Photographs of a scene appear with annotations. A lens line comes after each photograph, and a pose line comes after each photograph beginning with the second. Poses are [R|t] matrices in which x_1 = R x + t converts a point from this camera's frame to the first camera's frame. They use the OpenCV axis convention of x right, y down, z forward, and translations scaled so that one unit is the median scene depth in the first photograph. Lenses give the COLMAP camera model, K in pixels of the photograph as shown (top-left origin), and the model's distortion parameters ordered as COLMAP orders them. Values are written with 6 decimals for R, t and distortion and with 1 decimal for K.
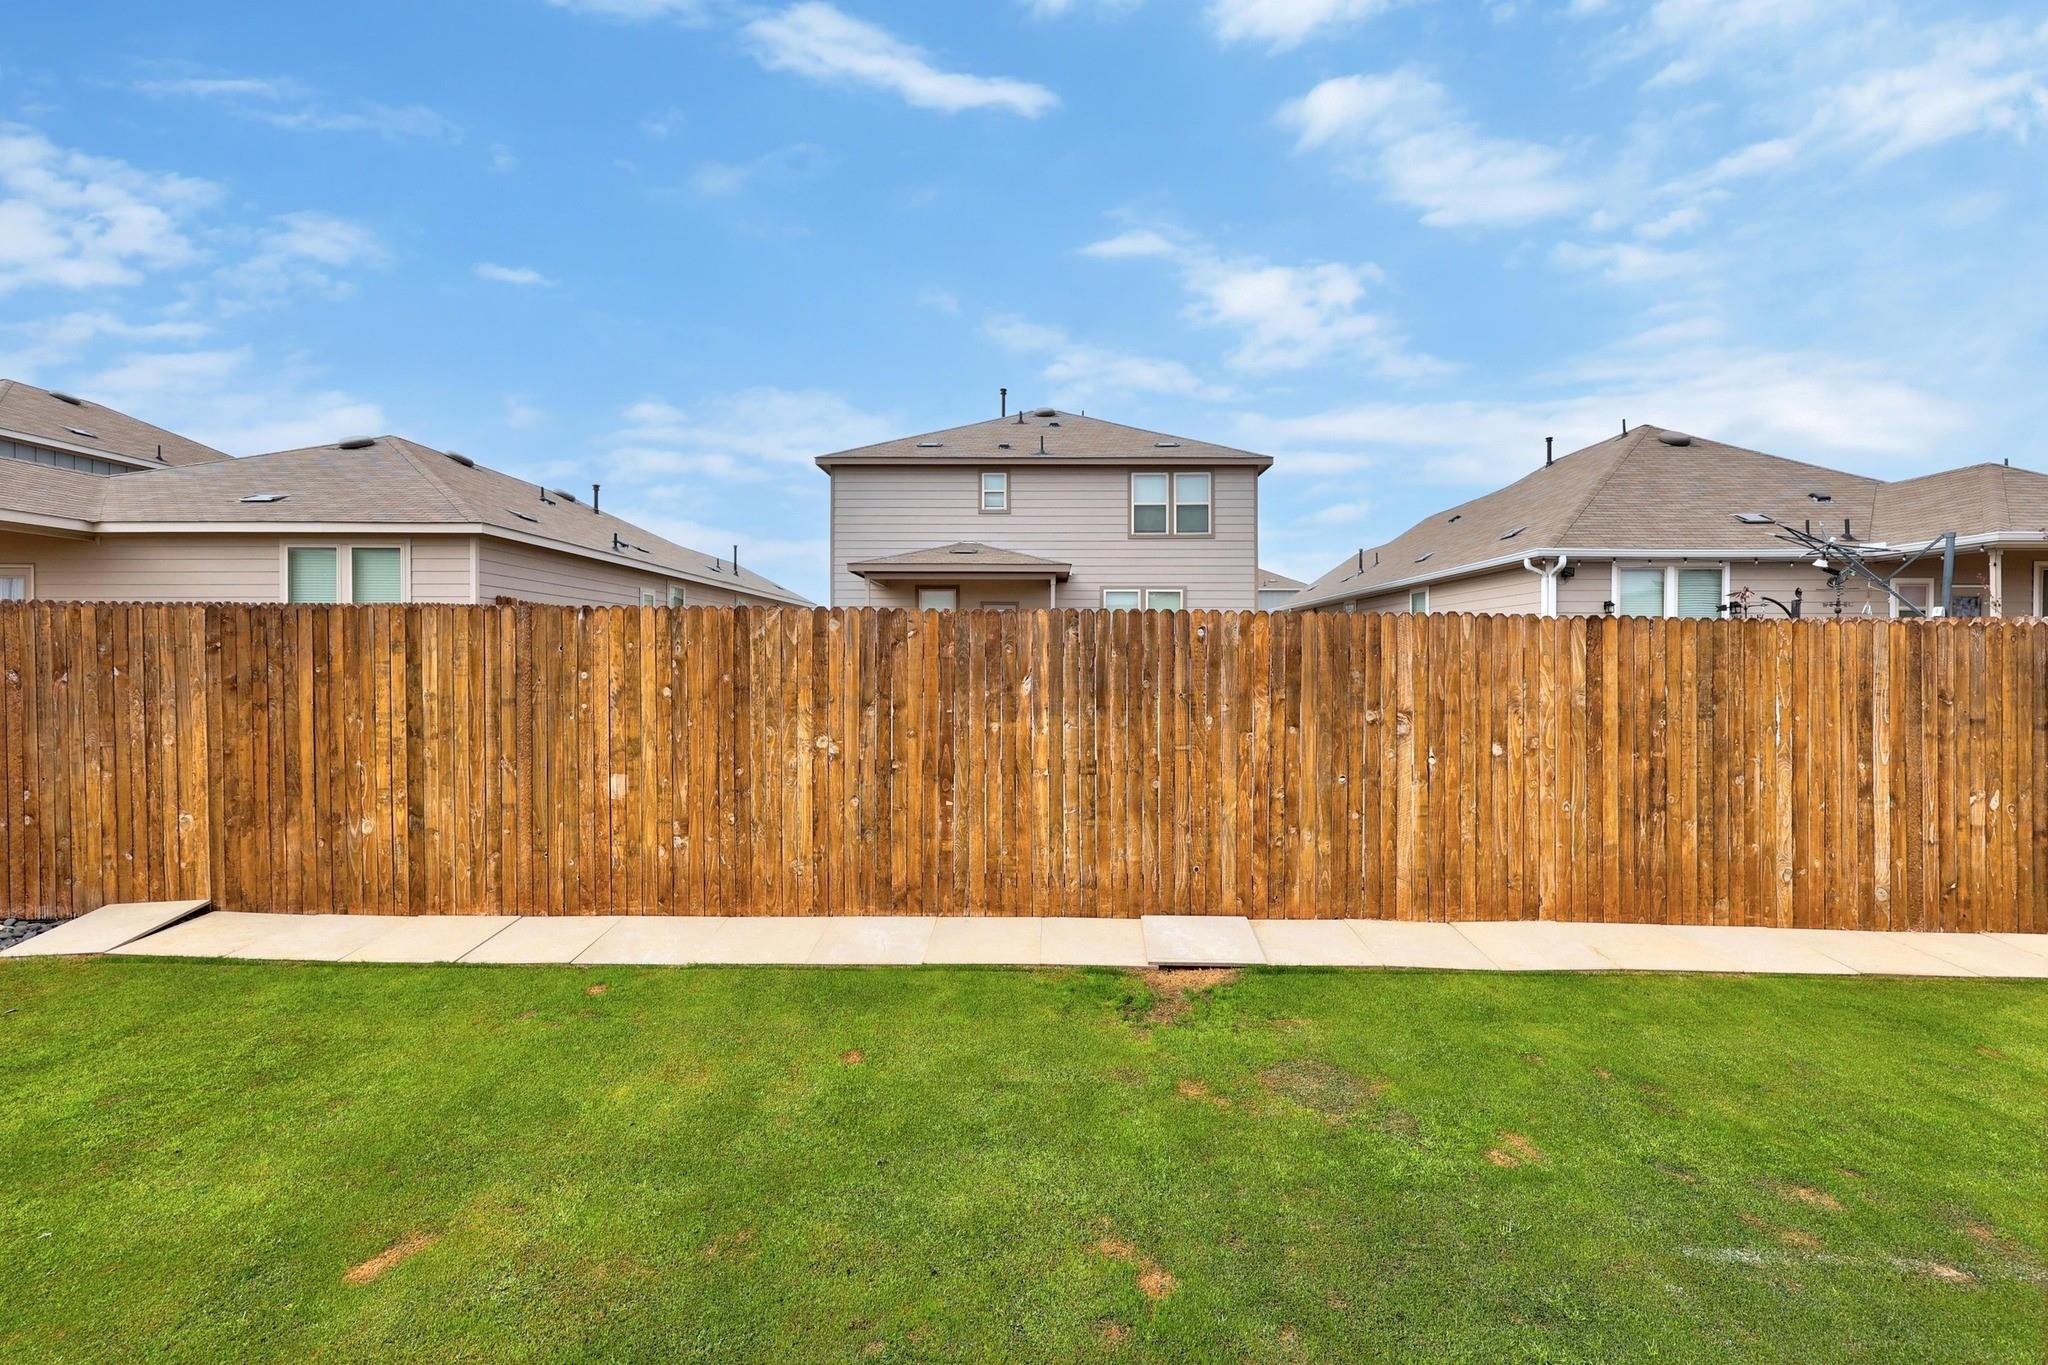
lens RADIAL K [[889.2, 0, 1024.0], [0, 889.2, 682.5], [0, 0, 1]] dist [0.000426, -0.000066]
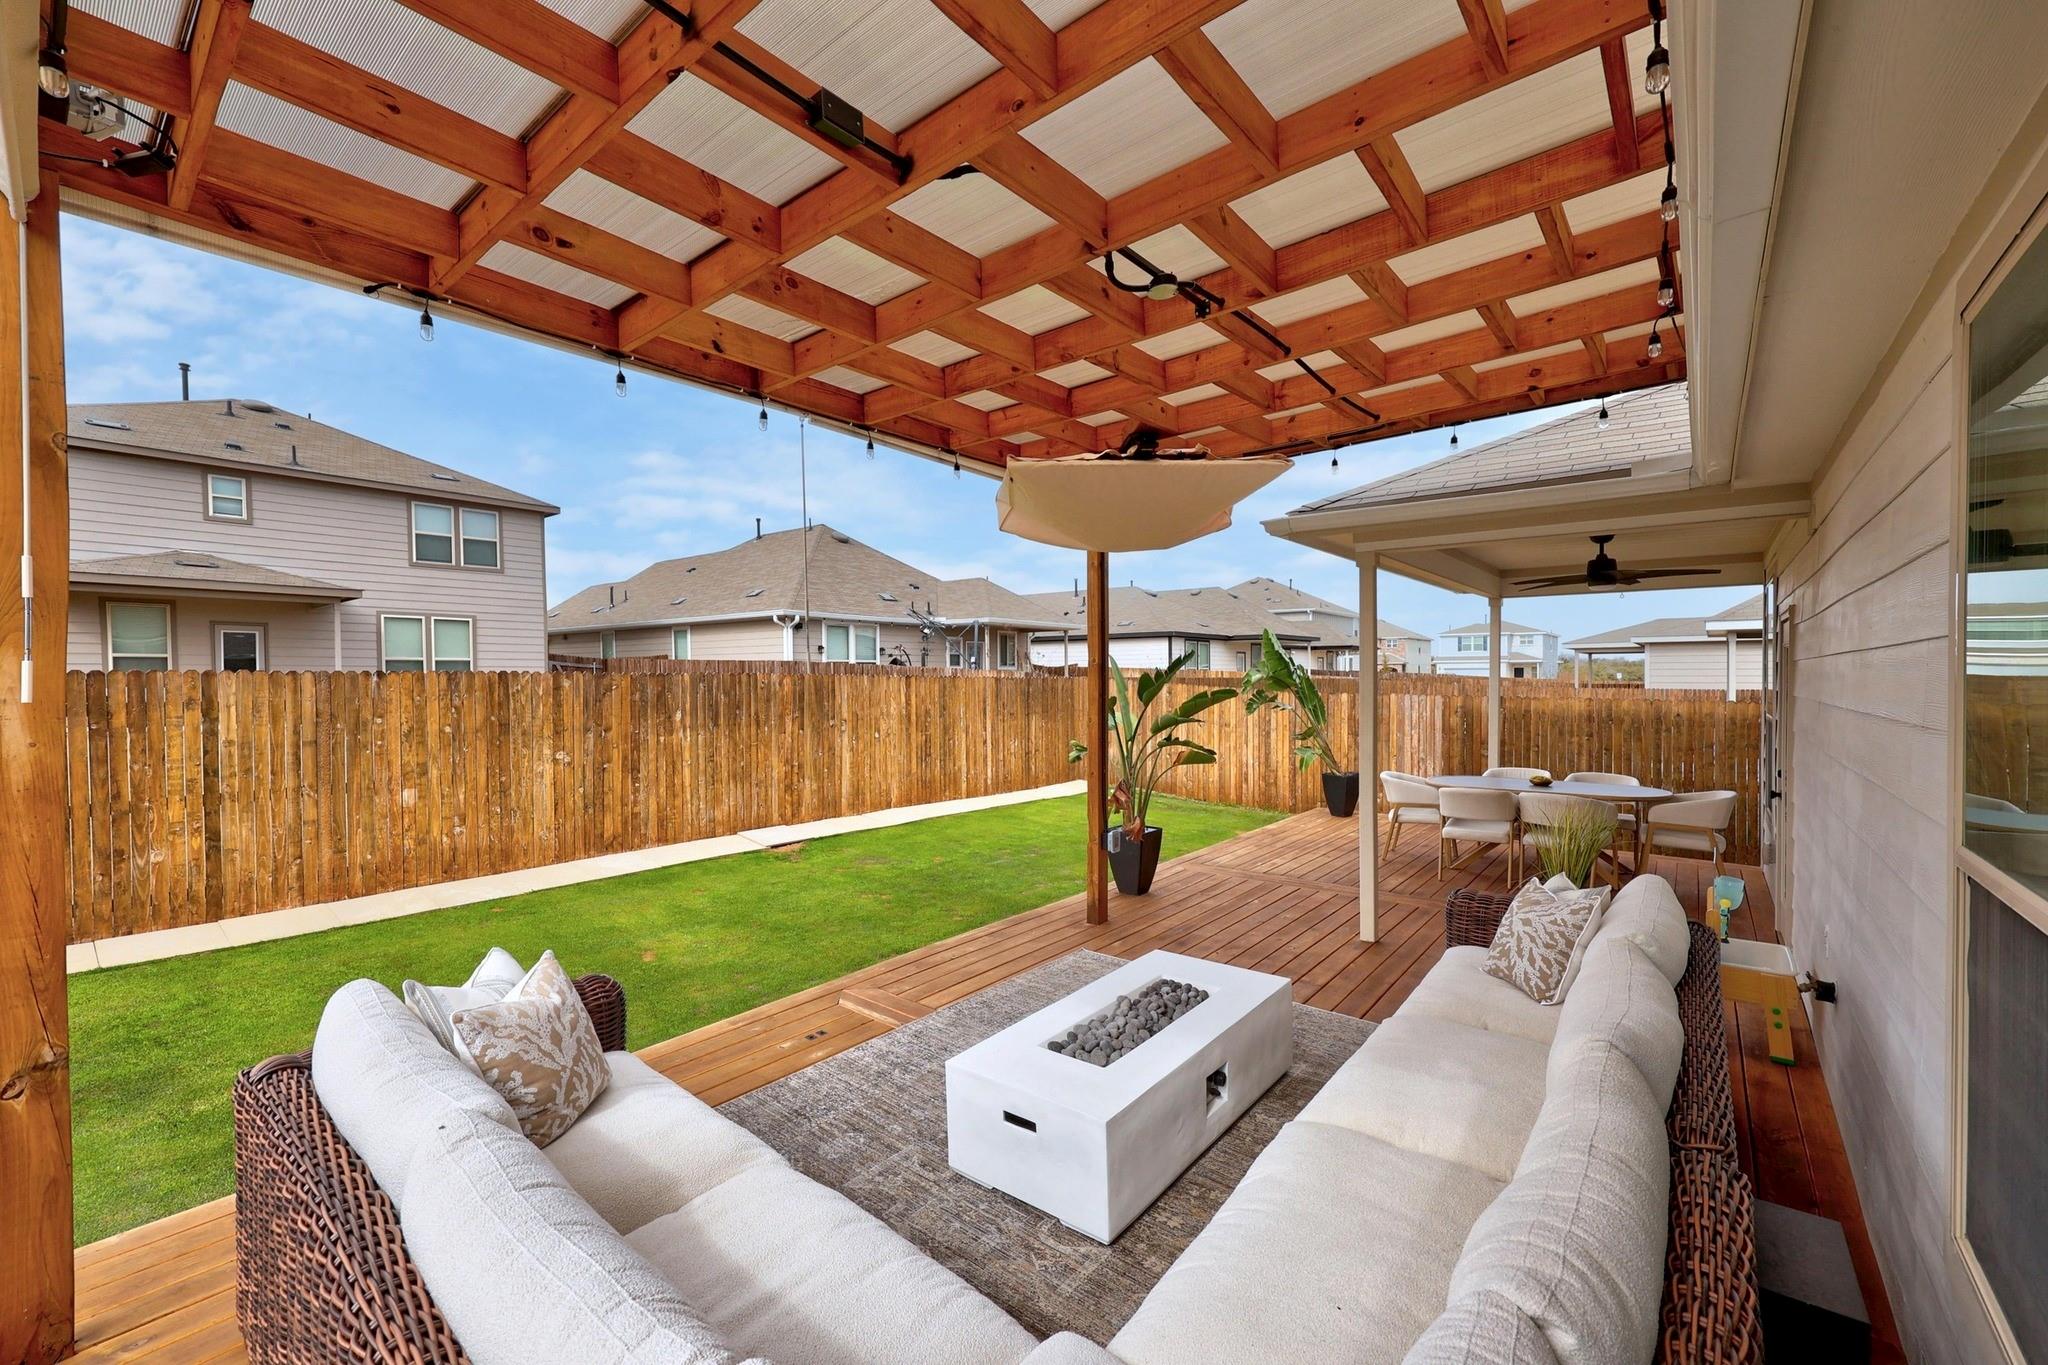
lens RADIAL K [[827.1, 0, 1024.0], [0, 827.1, 682.5], [0, 0, 1]] dist [-0.001556, -0.000140]
pose [[0.621872, -0.009986, 0.783055, -0.876604], [0.023349, 0.999711, -0.005794, -0.036649], [-0.782771, 0.021887, 0.621925, -0.597754]]
